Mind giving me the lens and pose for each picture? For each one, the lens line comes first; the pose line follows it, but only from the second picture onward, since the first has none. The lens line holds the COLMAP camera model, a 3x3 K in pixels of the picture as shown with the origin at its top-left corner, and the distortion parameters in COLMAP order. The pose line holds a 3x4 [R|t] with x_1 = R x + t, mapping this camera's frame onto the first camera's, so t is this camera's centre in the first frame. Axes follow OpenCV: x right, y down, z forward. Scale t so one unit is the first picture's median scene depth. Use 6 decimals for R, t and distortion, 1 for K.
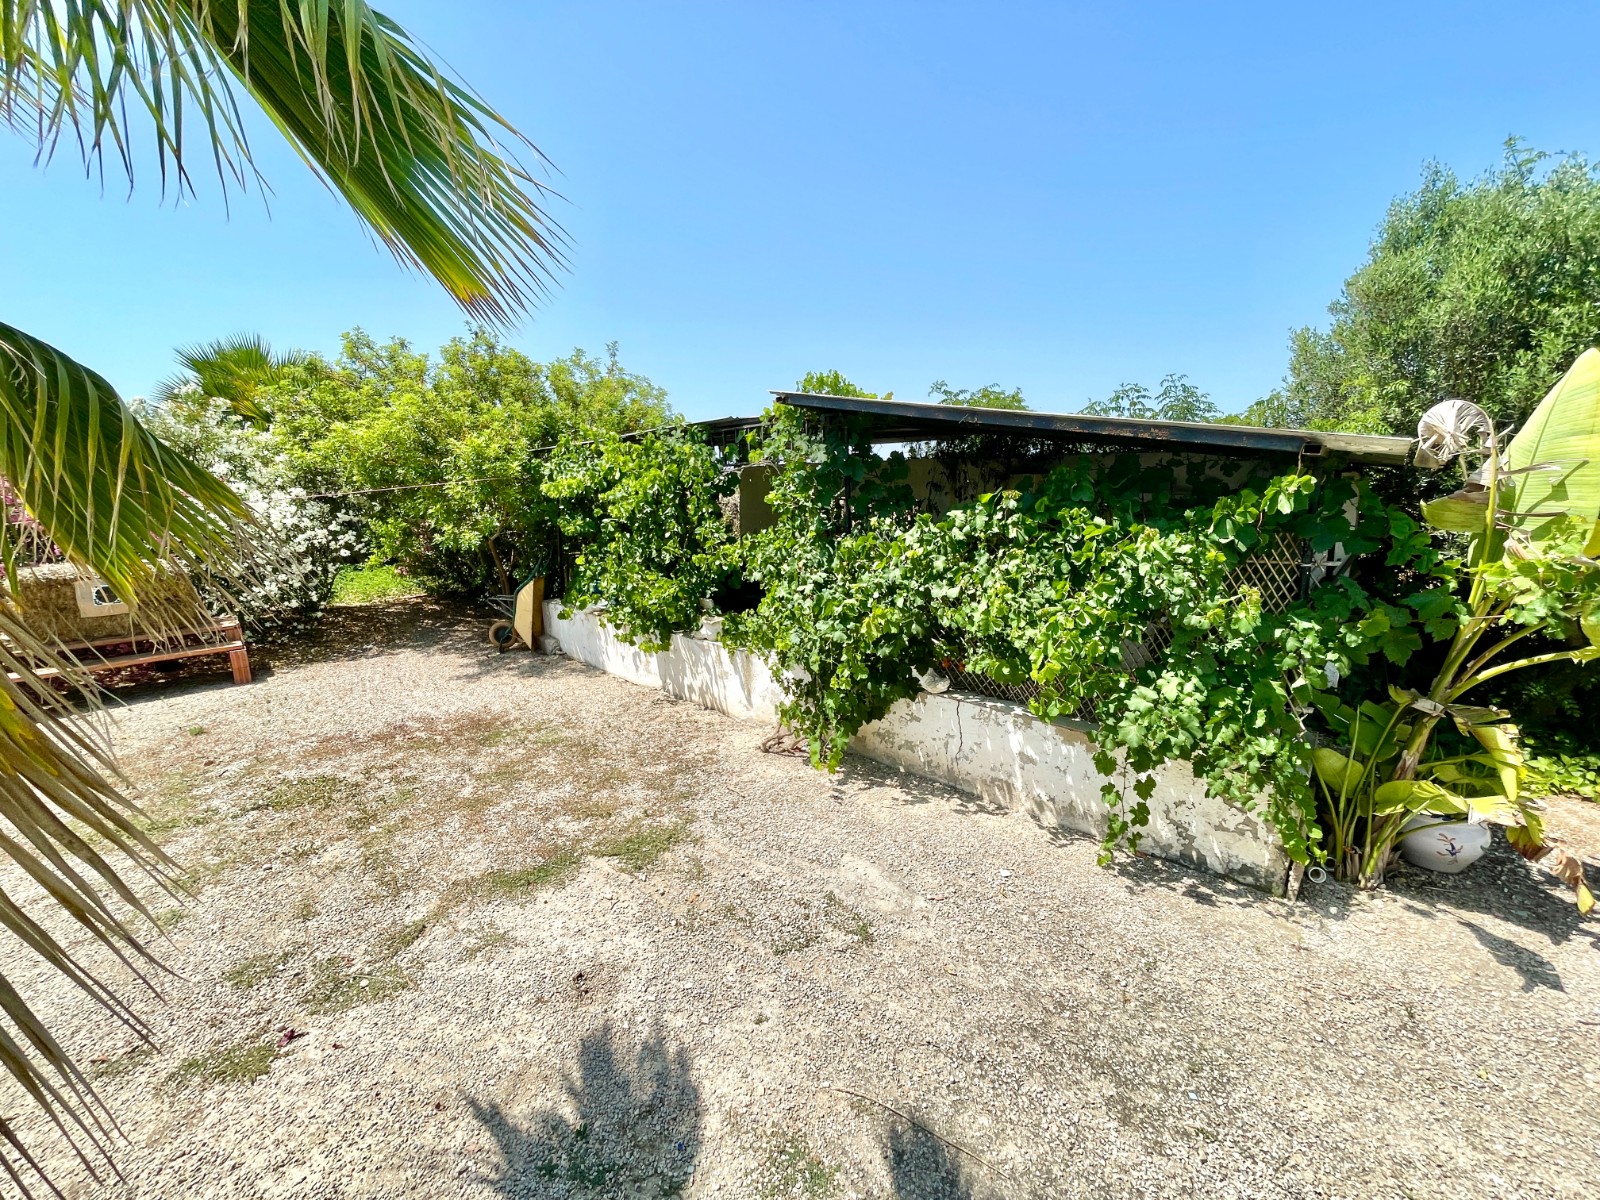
lens RADIAL K [[638.4, 0, 800.0], [0, 638.4, 600.0], [0, 0, 1]] dist [-0.018158, 0.007793]
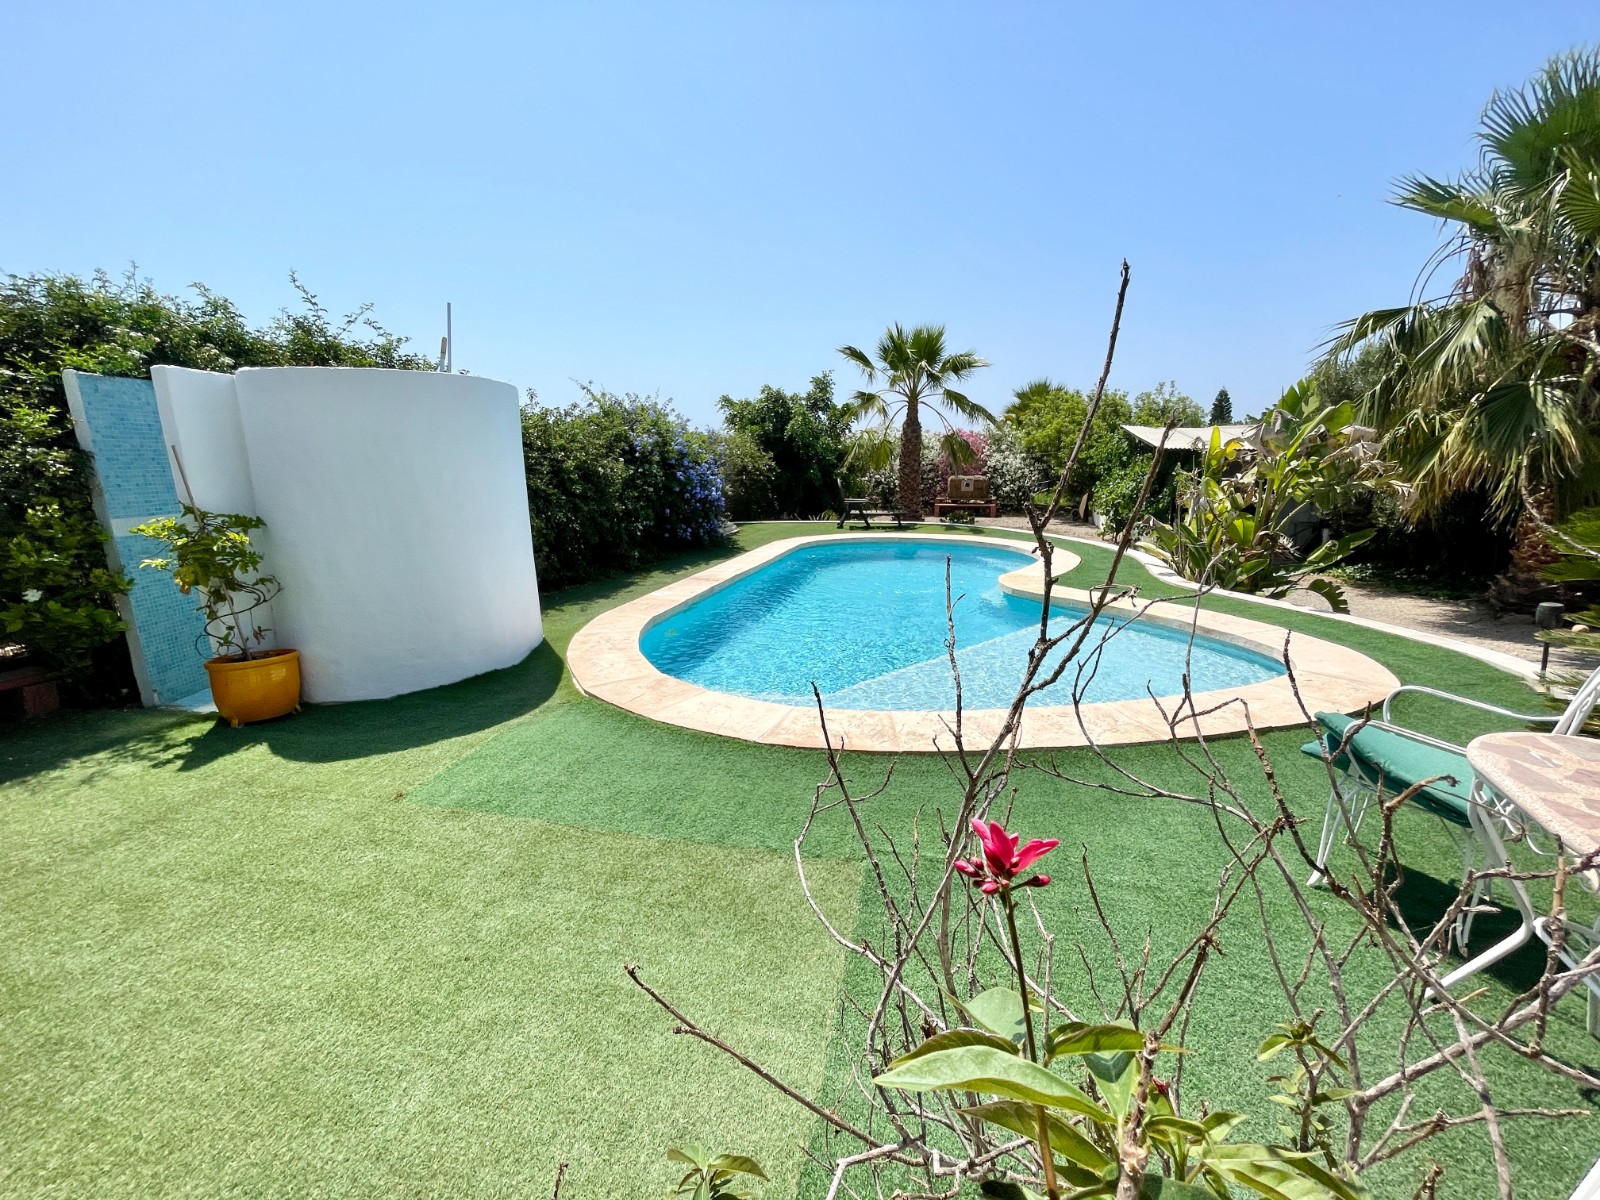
lens RADIAL K [[638.4, 0, 800.0], [0, 638.4, 600.0], [0, 0, 1]] dist [-0.018158, 0.007793]
pose [[0.437738, 0.203700, -0.875724, 1.310867], [-0.153589, 0.976622, 0.150396, 0.174961], [0.885887, 0.068668, 0.458791, -1.067100]]
